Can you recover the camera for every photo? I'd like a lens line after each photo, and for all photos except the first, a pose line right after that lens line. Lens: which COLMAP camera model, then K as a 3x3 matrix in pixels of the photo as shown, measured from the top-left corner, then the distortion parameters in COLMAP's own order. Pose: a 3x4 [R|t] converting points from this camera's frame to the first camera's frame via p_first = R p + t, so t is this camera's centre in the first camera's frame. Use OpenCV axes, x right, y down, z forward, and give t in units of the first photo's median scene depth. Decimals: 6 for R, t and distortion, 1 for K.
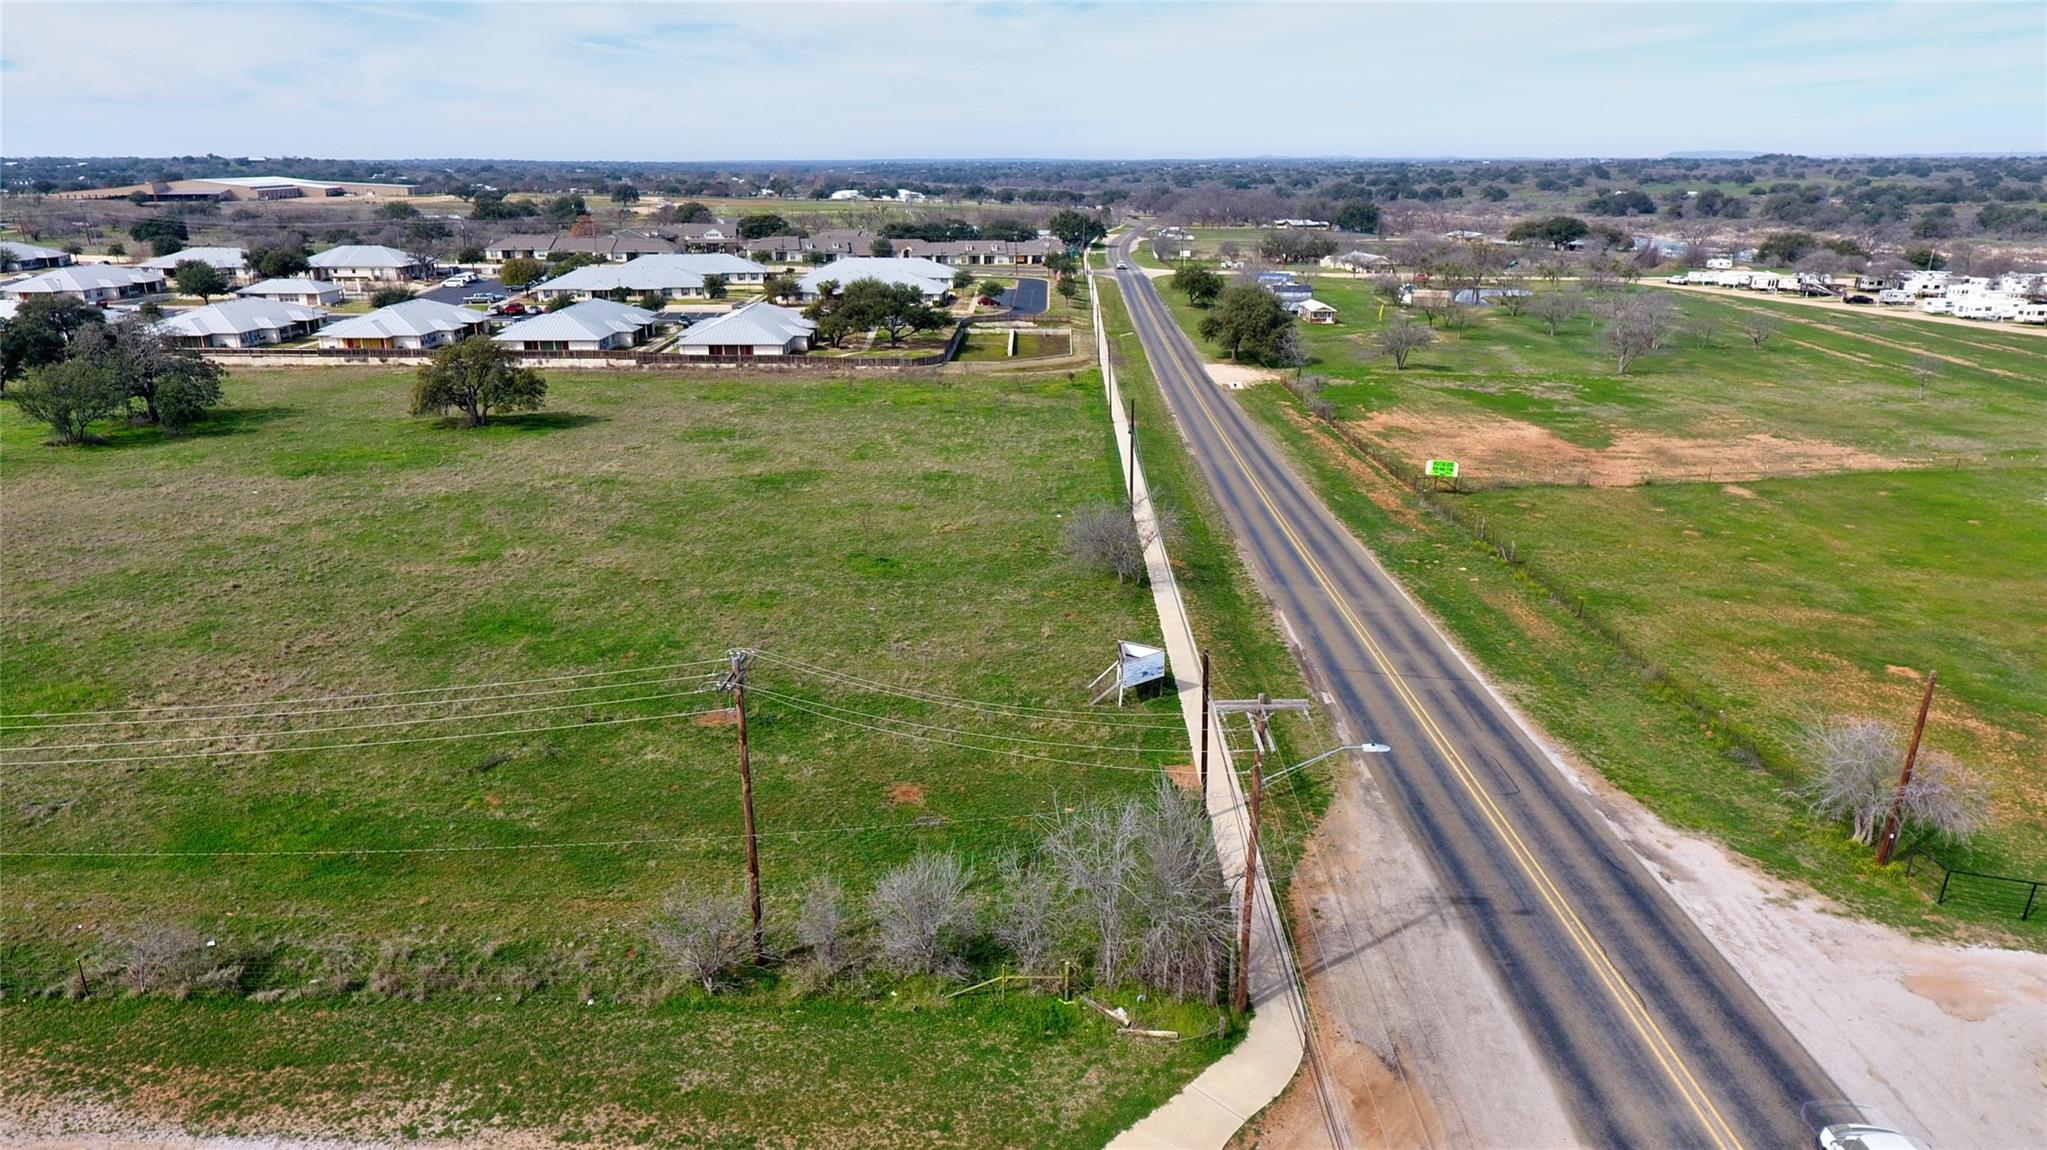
lens RADIAL K [[1216.7, 0, 997.2], [0, 1216.7, 561.1], [0, 0, 1]] dist [-0.002495, 0.000573]
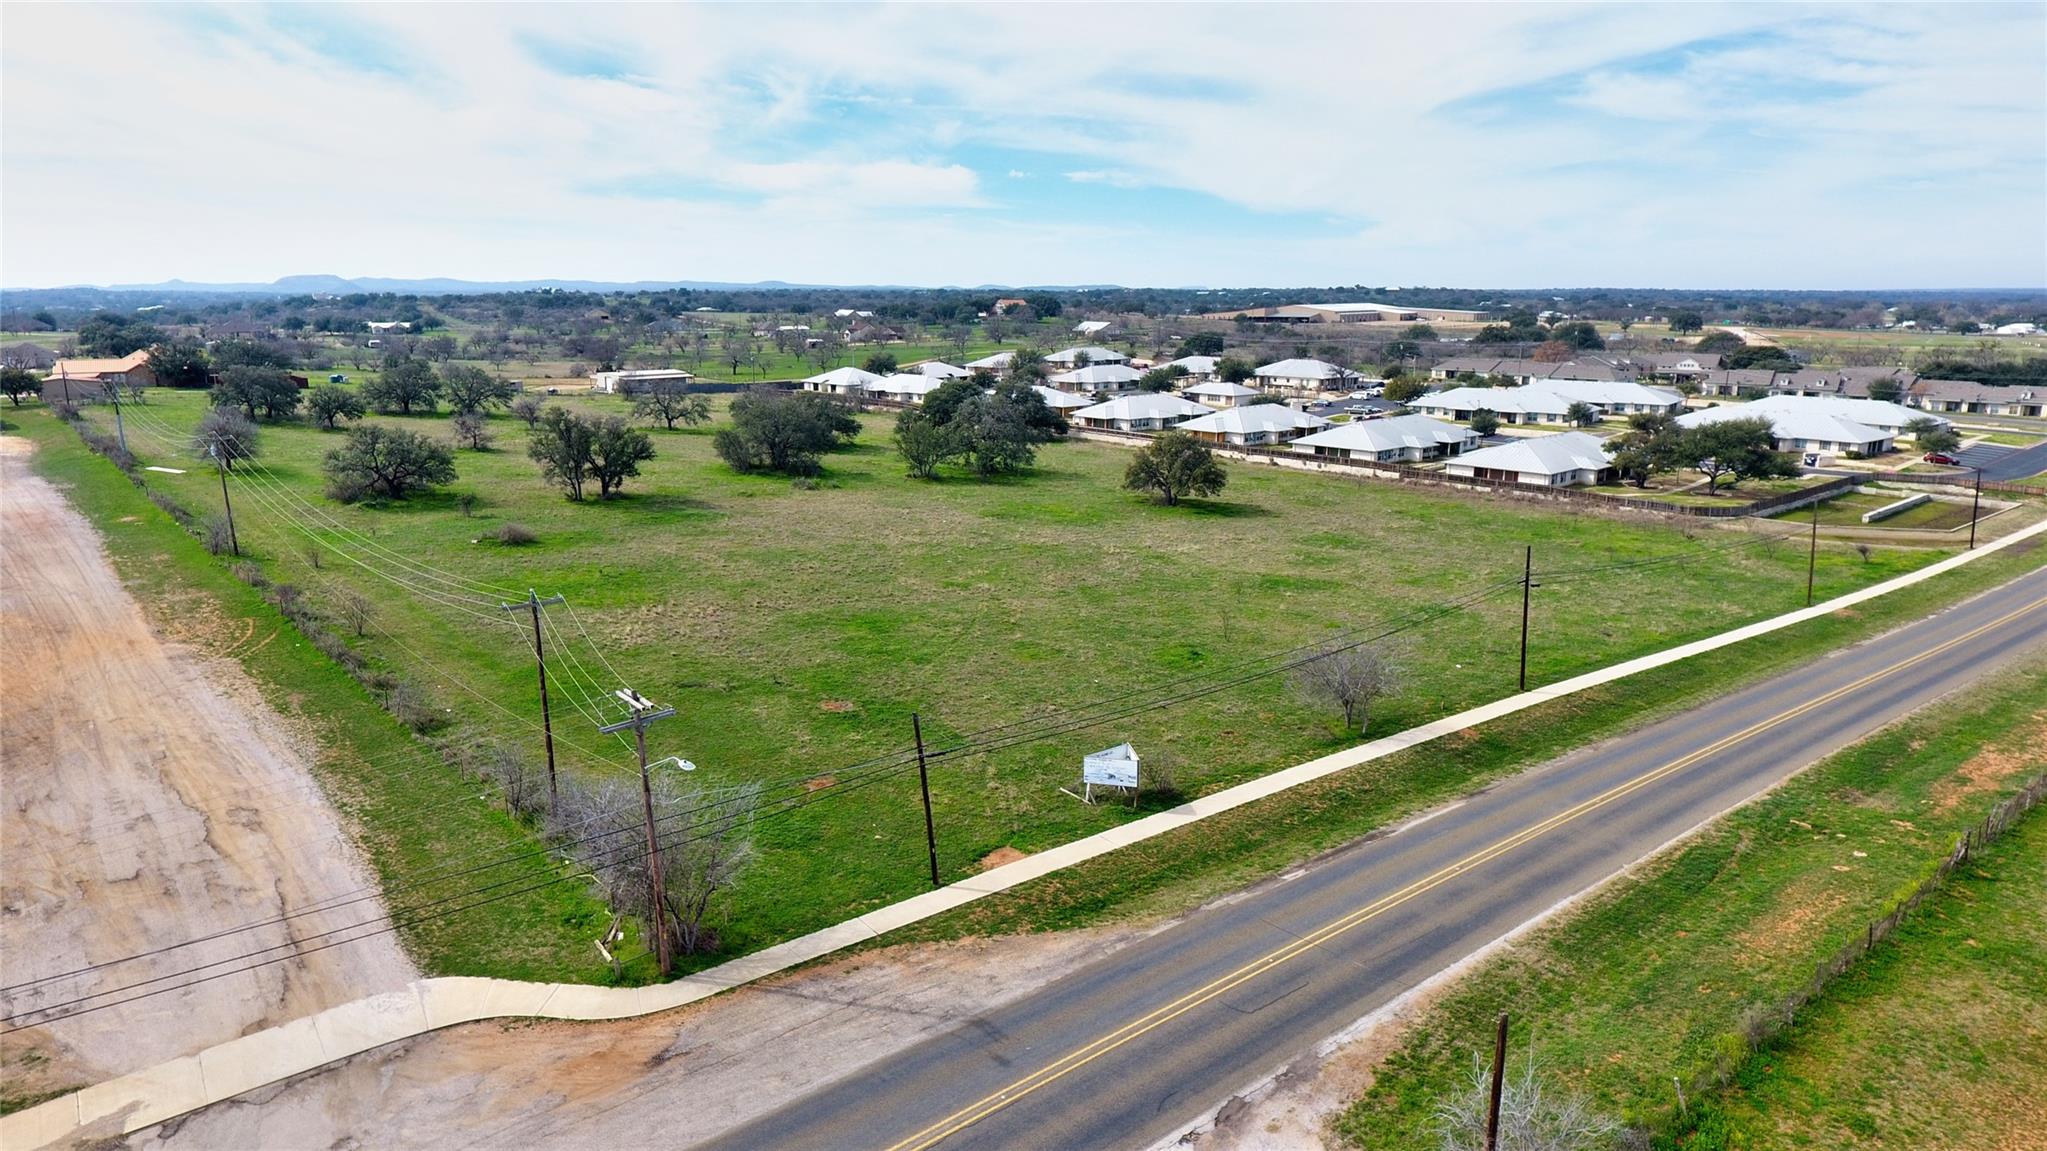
lens RADIAL K [[1216.7, 0, 997.2], [0, 1216.7, 561.6], [0, 0, 1]] dist [-0.002495, 0.000573]
pose [[0.647341, 0.160927, -0.745018, 0.259139], [-0.233668, 0.972291, 0.006986, -0.020931], [0.725499, 0.169565, 0.667008, 0.082797]]
